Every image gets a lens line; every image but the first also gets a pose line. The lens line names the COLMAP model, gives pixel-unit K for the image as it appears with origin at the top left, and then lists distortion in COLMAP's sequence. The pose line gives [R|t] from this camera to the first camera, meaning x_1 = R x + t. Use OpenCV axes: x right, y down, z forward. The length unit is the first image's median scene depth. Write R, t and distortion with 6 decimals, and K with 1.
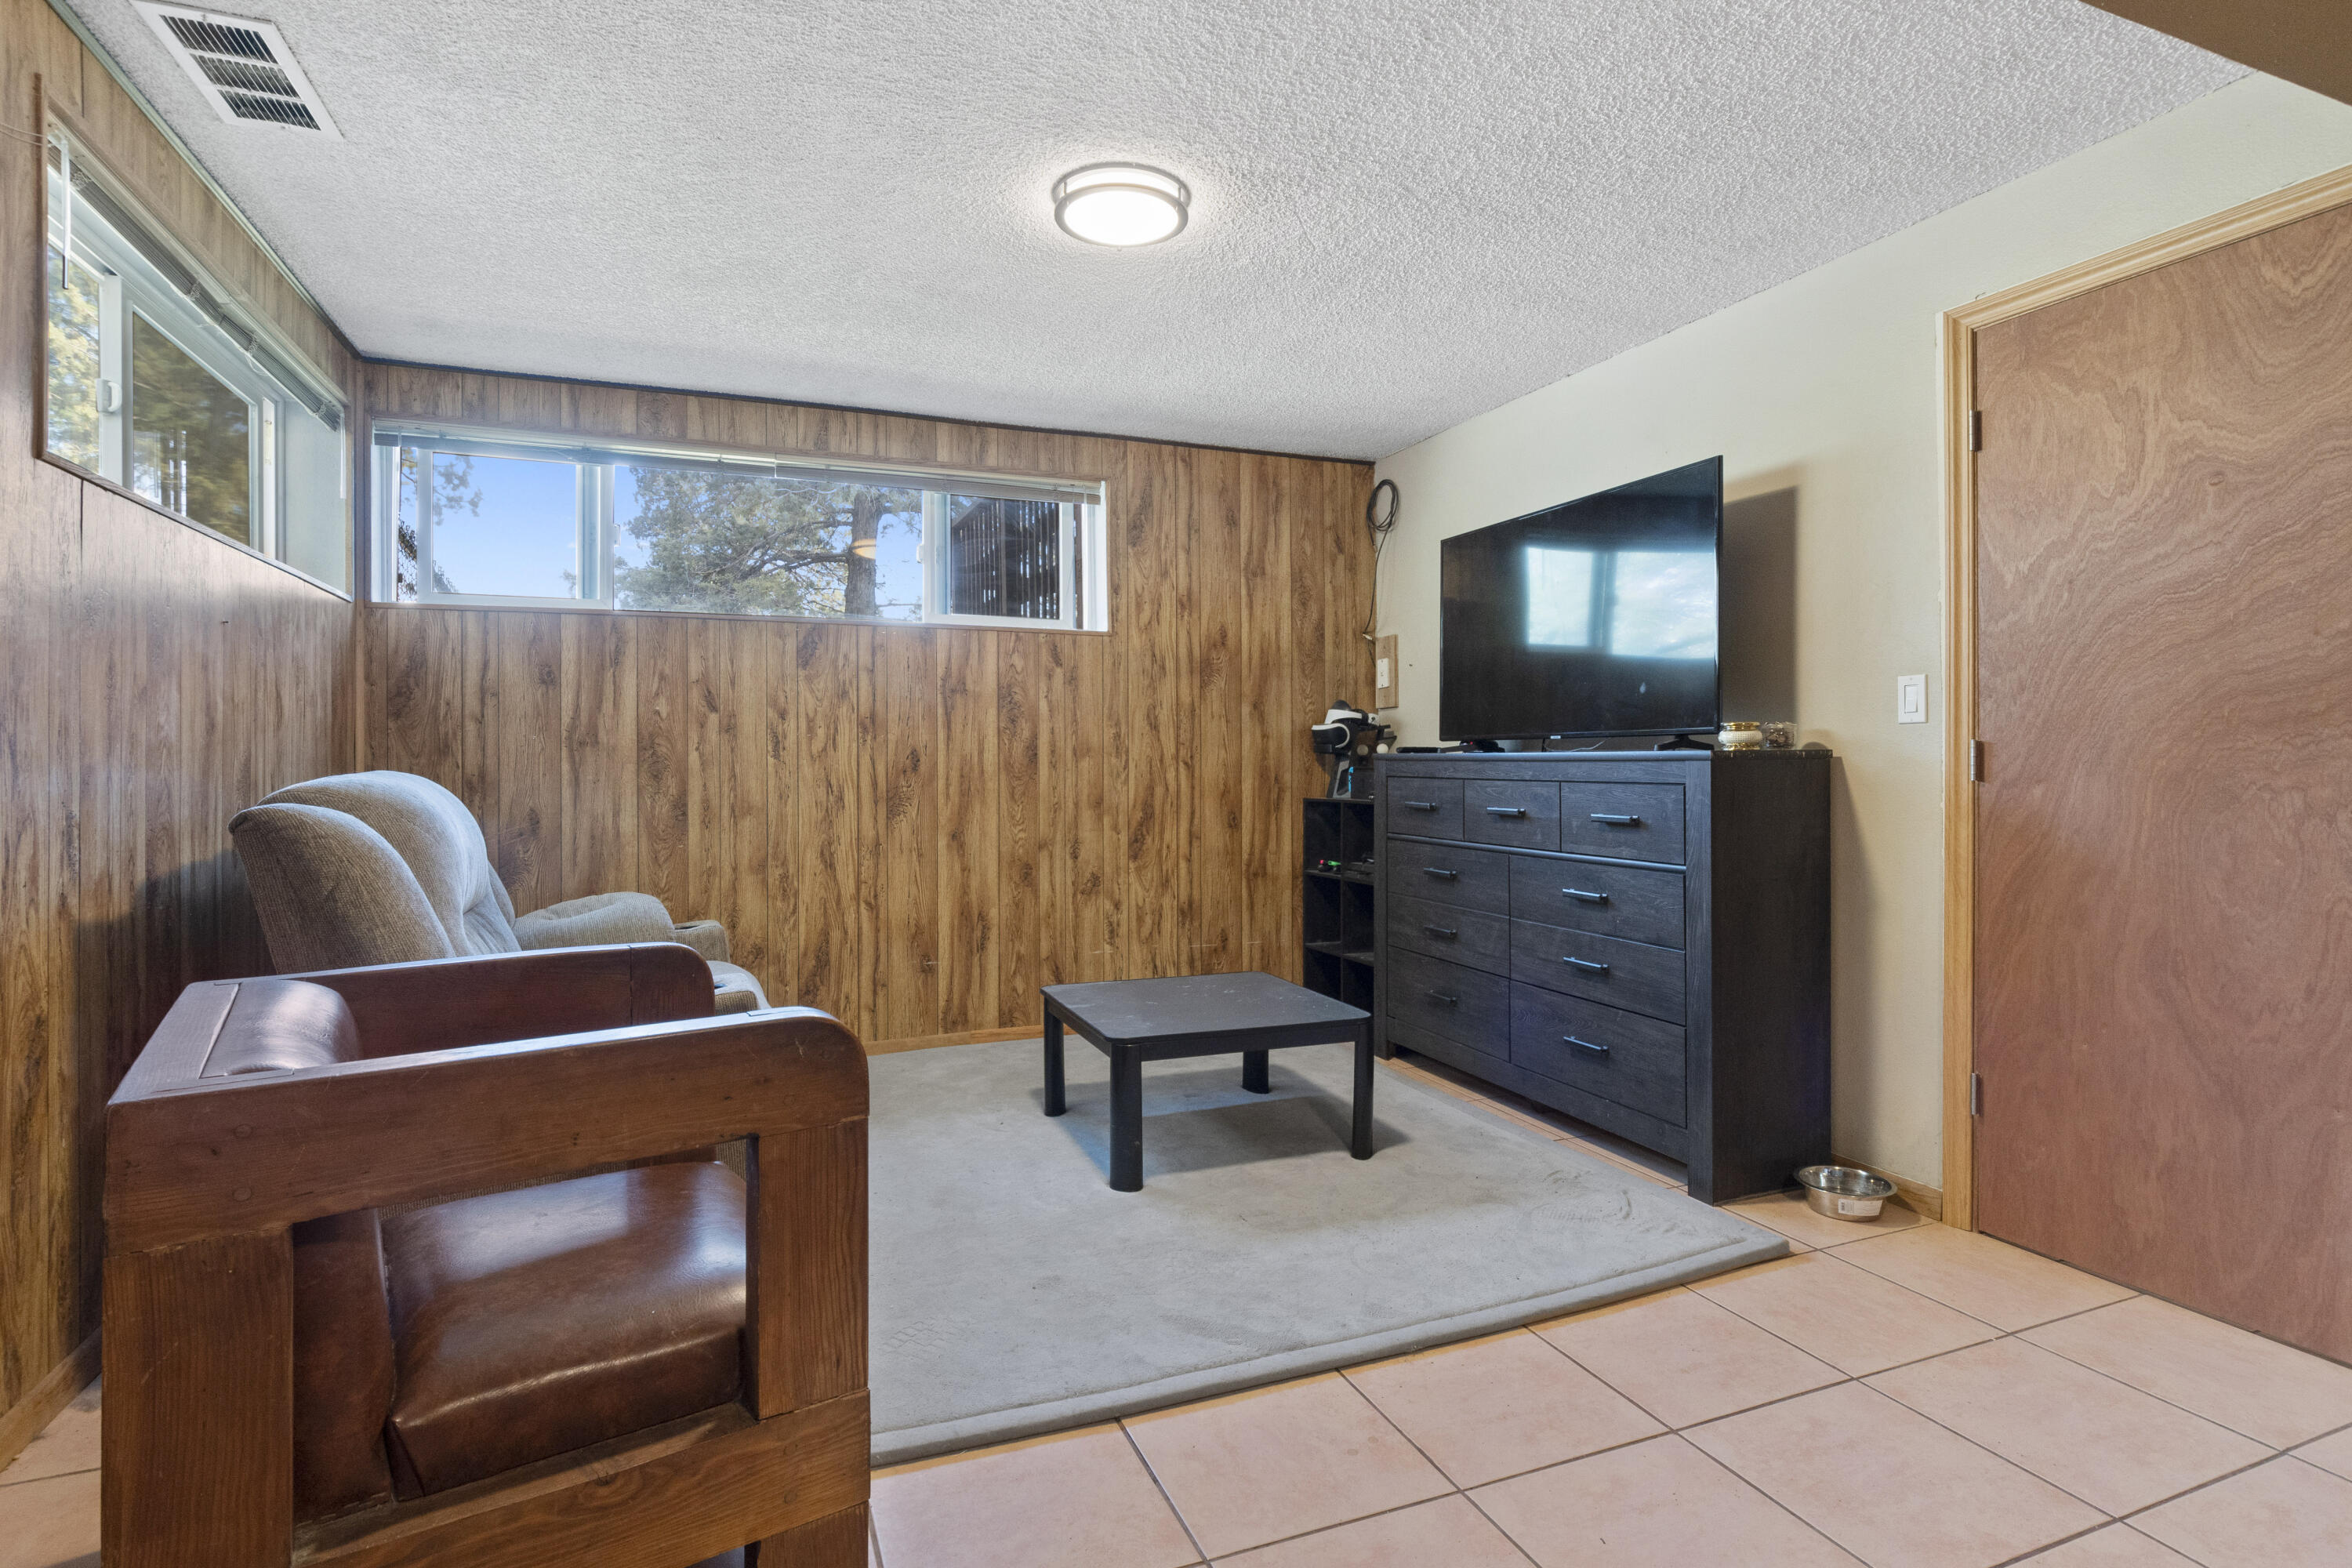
lens RADIAL K [[1161.1, 0, 1174.2], [0, 1161.1, 758.7], [0, 0, 1]] dist [-0.004461, -0.000877]
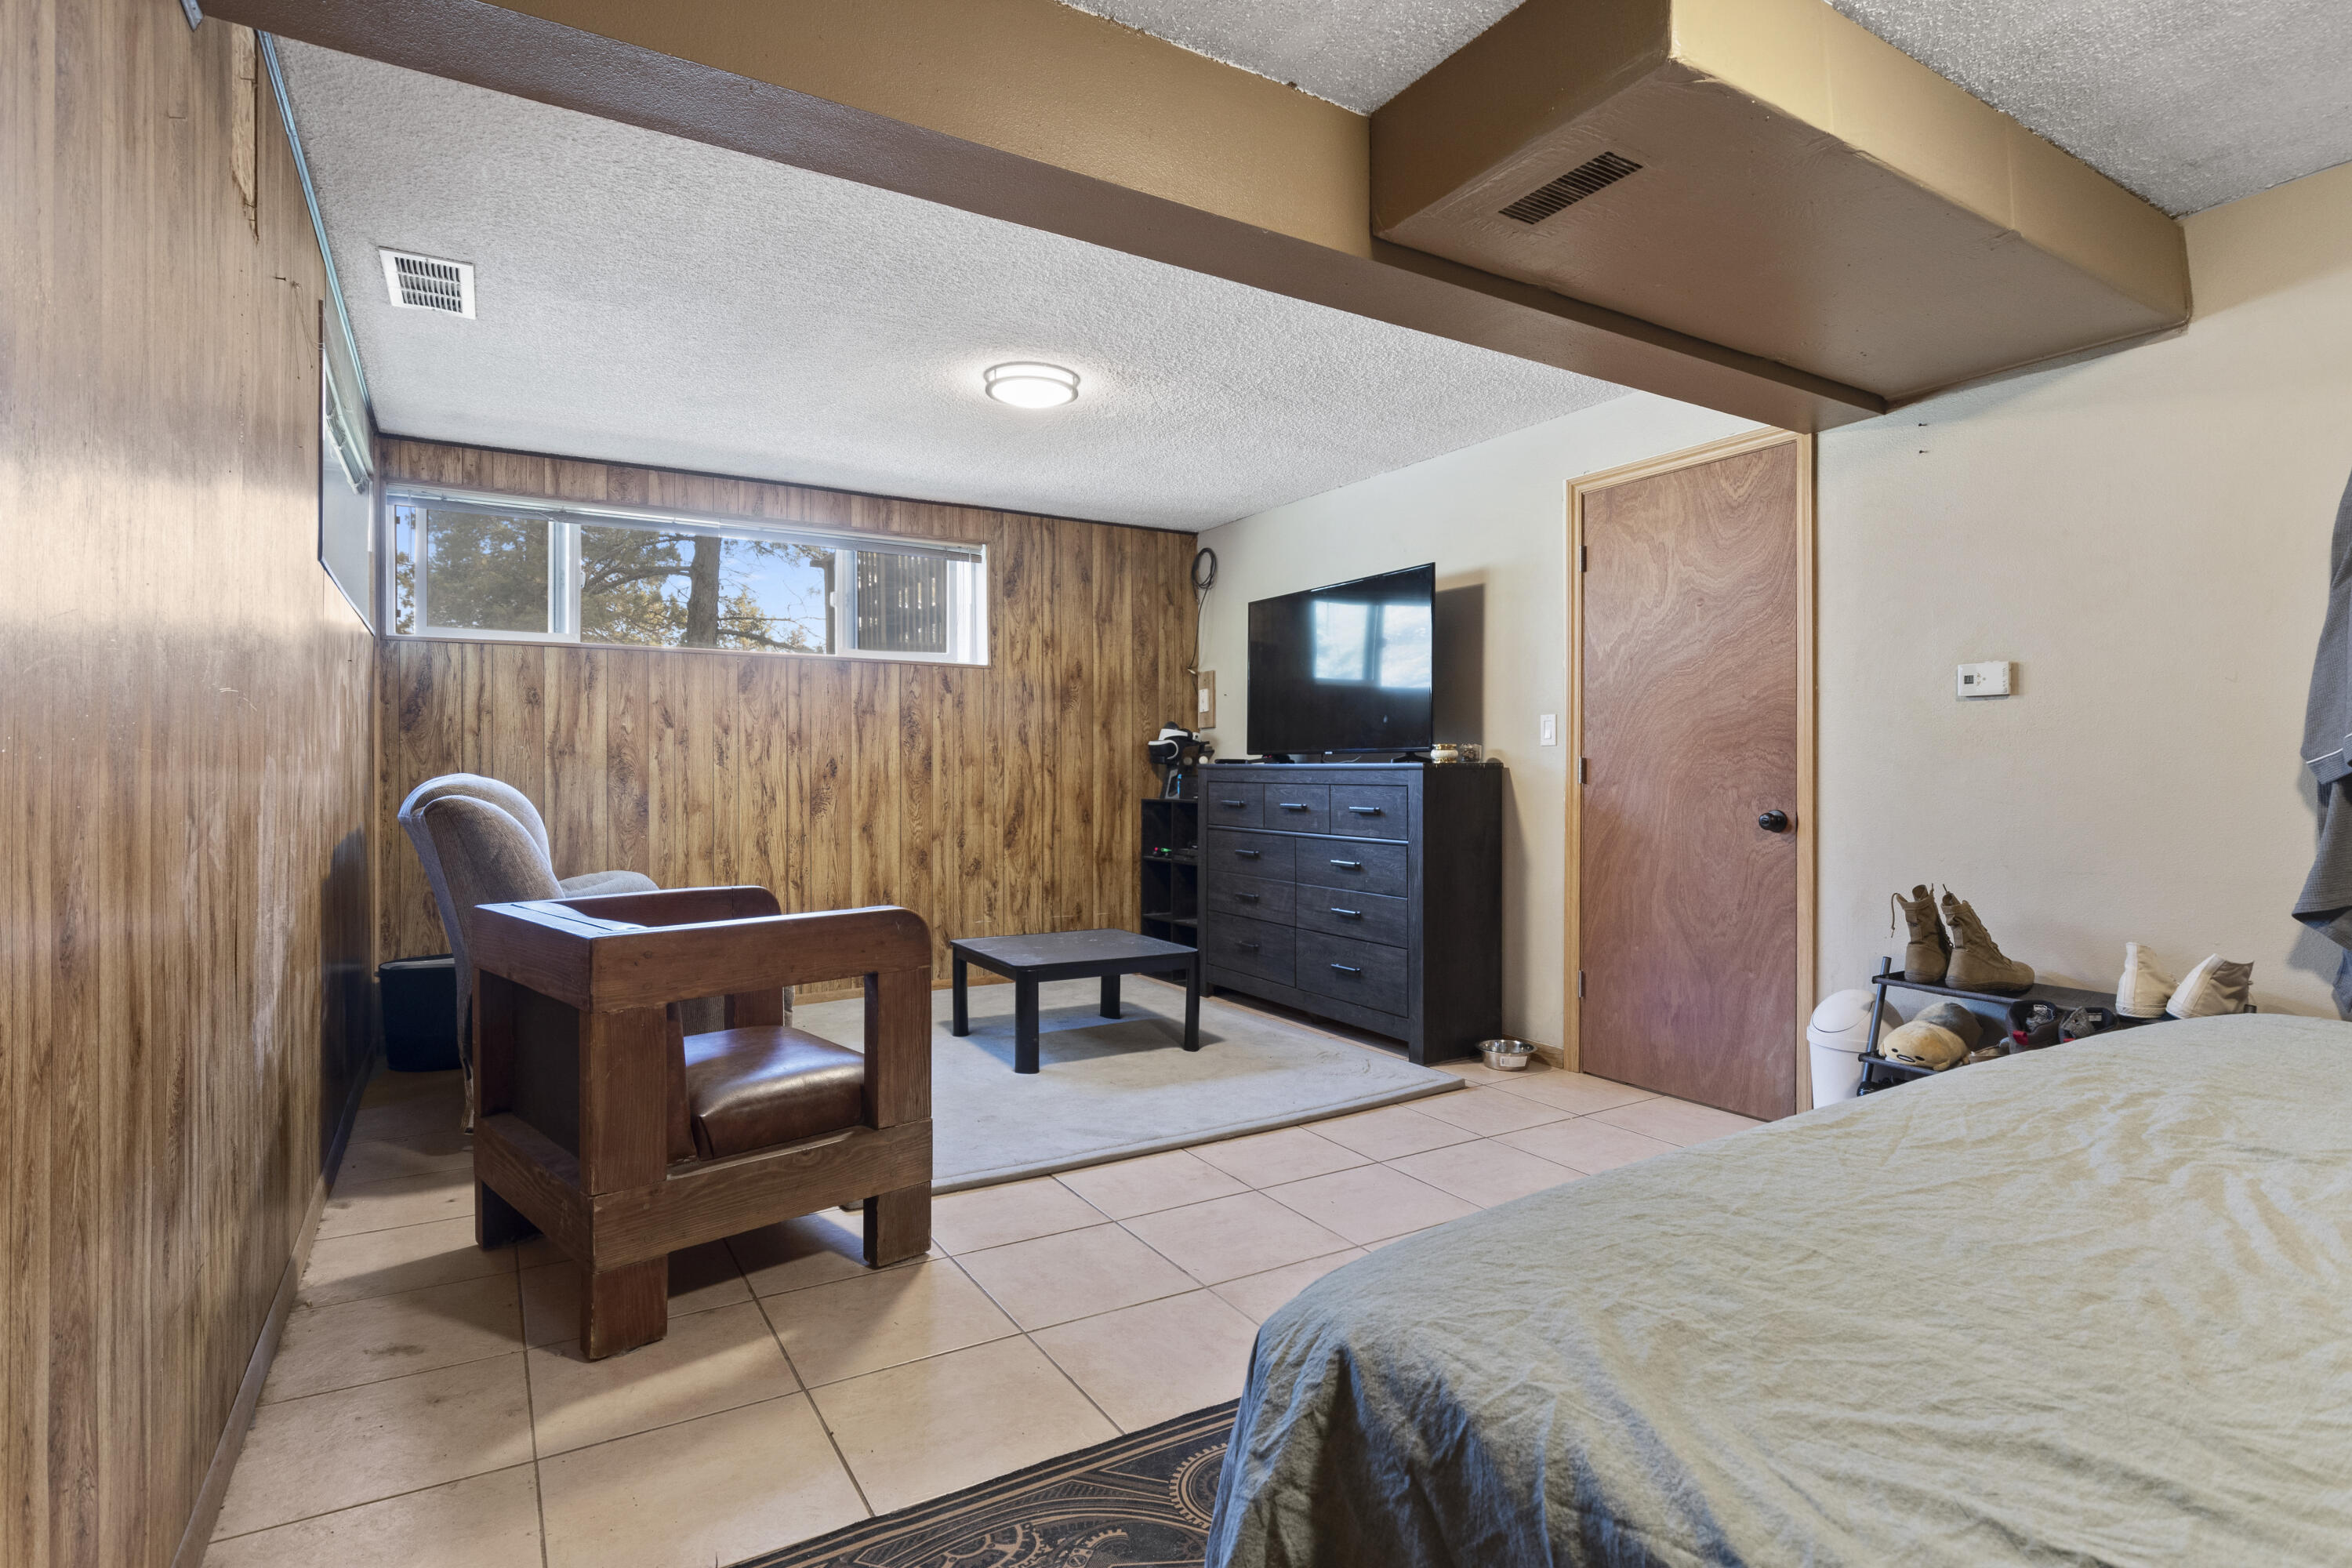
lens RADIAL K [[1161.1, 0, 1174.2], [0, 1161.1, 758.7], [0, 0, 1]] dist [-0.004461, -0.000877]
pose [[0.987167, 0.005348, 0.159601, -0.068108], [-0.004049, 0.999956, -0.008466, 0.000929], [-0.159640, 0.007711, 0.987145, -0.310152]]
